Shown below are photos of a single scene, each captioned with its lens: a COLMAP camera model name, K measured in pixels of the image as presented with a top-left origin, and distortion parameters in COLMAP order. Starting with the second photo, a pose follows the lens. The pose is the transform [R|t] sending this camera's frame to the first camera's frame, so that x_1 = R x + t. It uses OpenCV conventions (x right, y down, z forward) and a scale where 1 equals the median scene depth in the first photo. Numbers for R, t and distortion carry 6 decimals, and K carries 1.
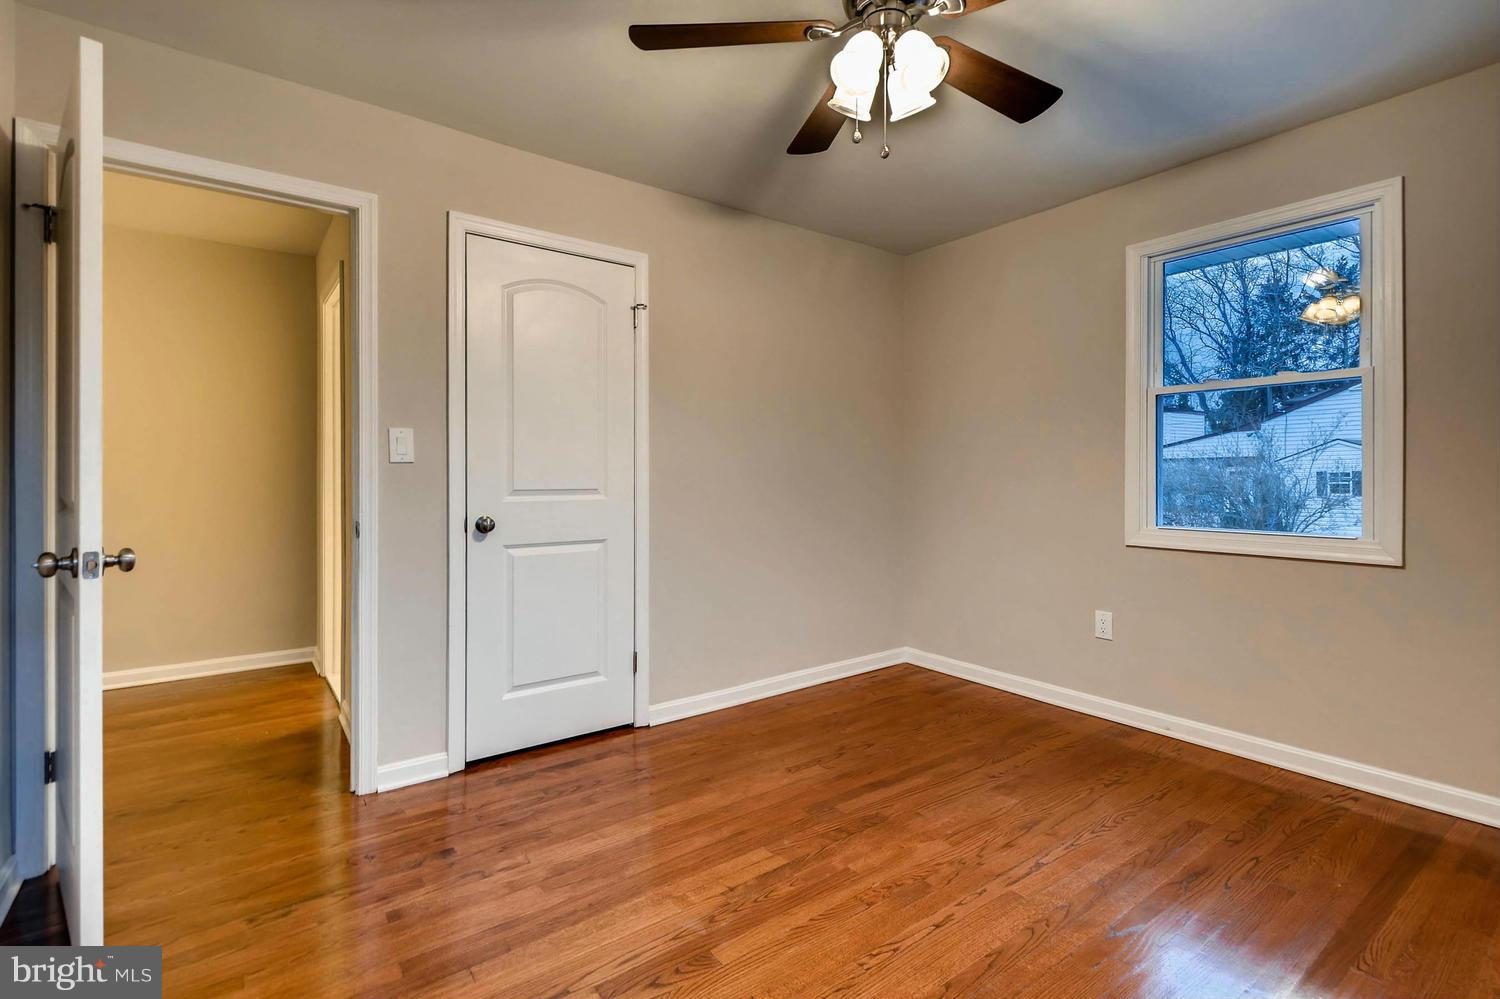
lens RADIAL K [[684.4, 0, 755.9], [0, 684.4, 483.0], [0, 0, 1]] dist [0.017822, -0.000292]
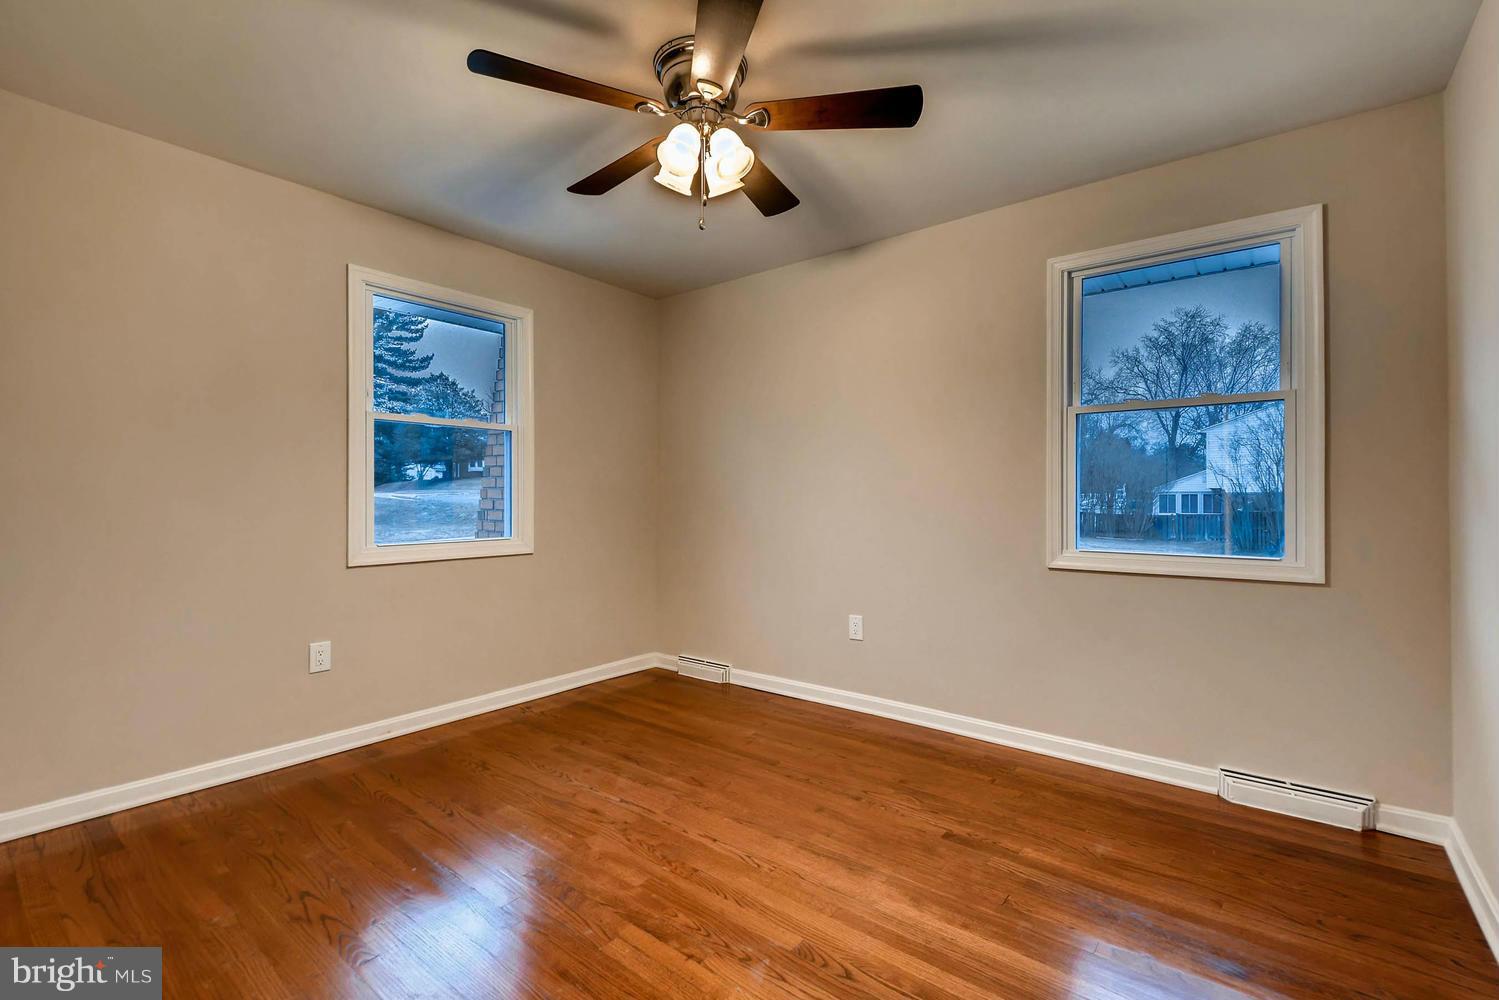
lens RADIAL K [[672.3, 0, 763.5], [0, 672.3, 502.1], [0, 0, 1]] dist [0.015082, 0.000026]
pose [[-0.257638, -0.001769, 0.966240, -0.836837], [0.007870, 0.999961, 0.003929, 0.000551], [-0.966209, 0.008617, -0.257614, 1.045586]]
